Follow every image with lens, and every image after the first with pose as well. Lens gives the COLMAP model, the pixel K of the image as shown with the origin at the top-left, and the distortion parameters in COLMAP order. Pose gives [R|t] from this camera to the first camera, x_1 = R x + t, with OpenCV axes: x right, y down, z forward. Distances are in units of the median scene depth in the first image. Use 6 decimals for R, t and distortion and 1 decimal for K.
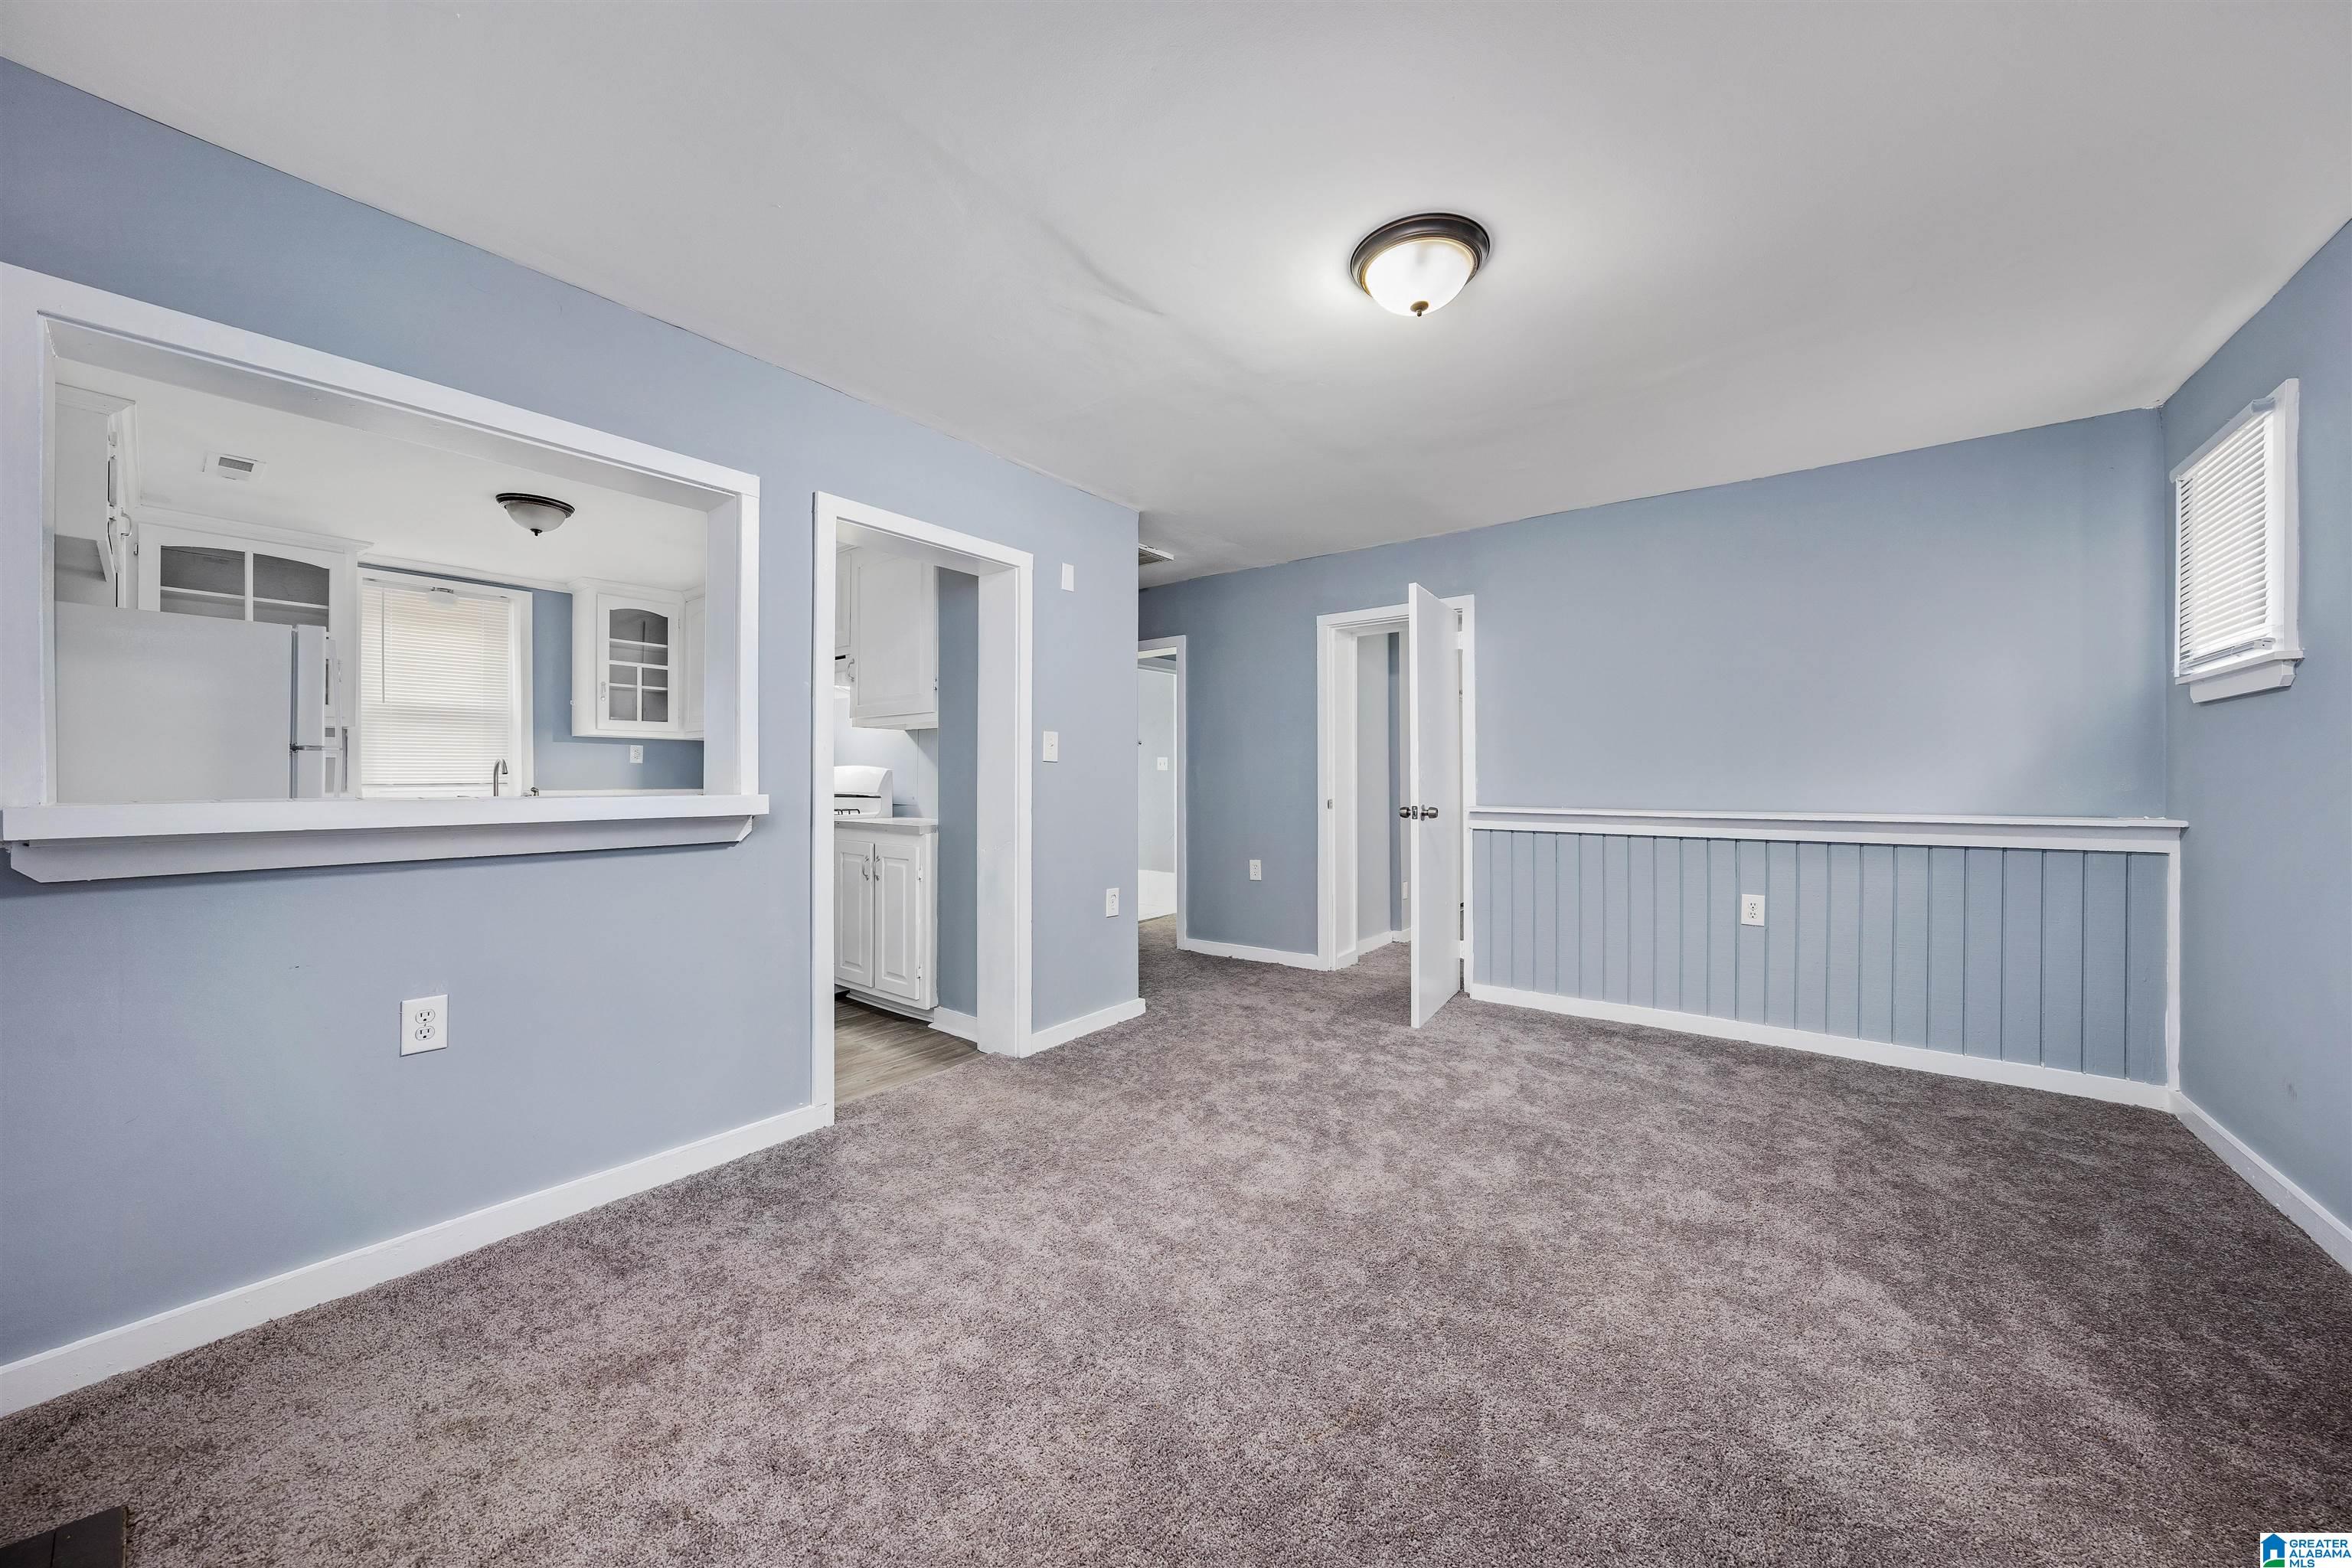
lens RADIAL K [[805.0, 0, 1174.5], [0, 805.0, 785.9], [0, 0, 1]] dist [-0.002103, -0.000057]
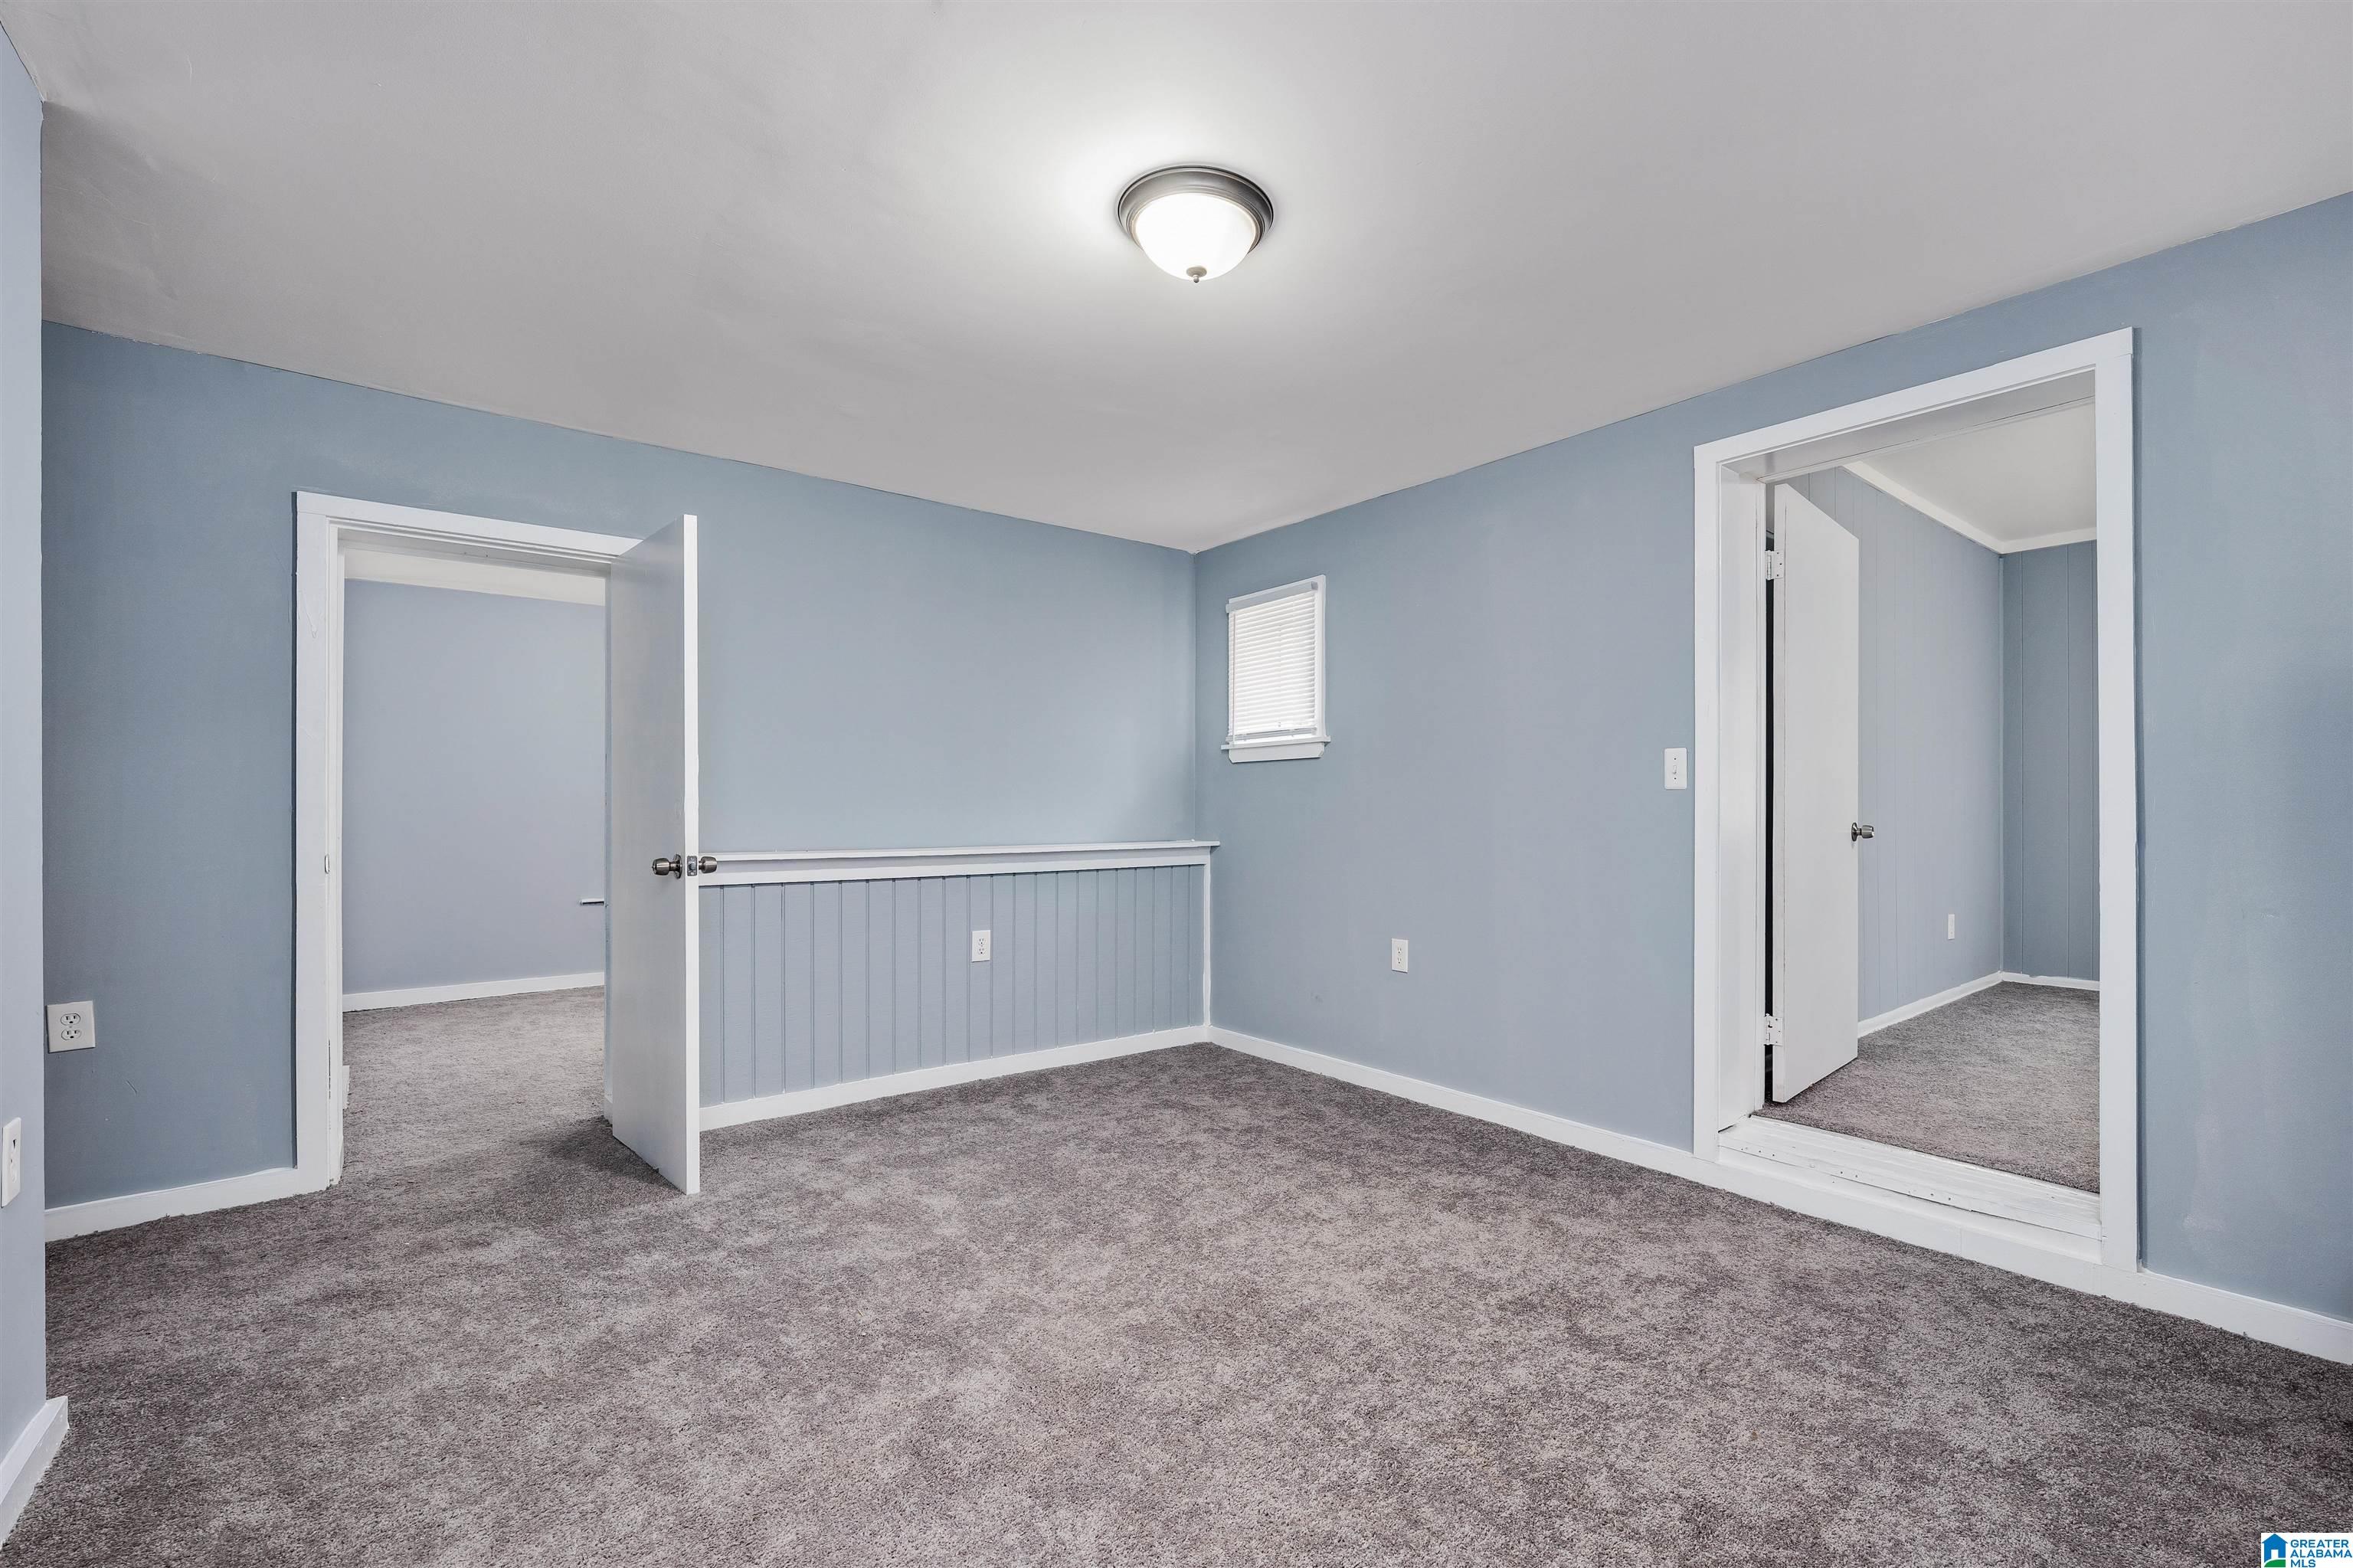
lens RADIAL K [[1035.7, 0, 1201.9], [0, 1035.7, 816.4], [0, 0, 1]] dist [0.001497, 0.000662]
pose [[0.238275, -0.001155, 0.971197, -0.489723], [0.010194, 0.999947, -0.001312, -0.000504], [-0.971144, 0.010213, 0.238274, 0.461239]]
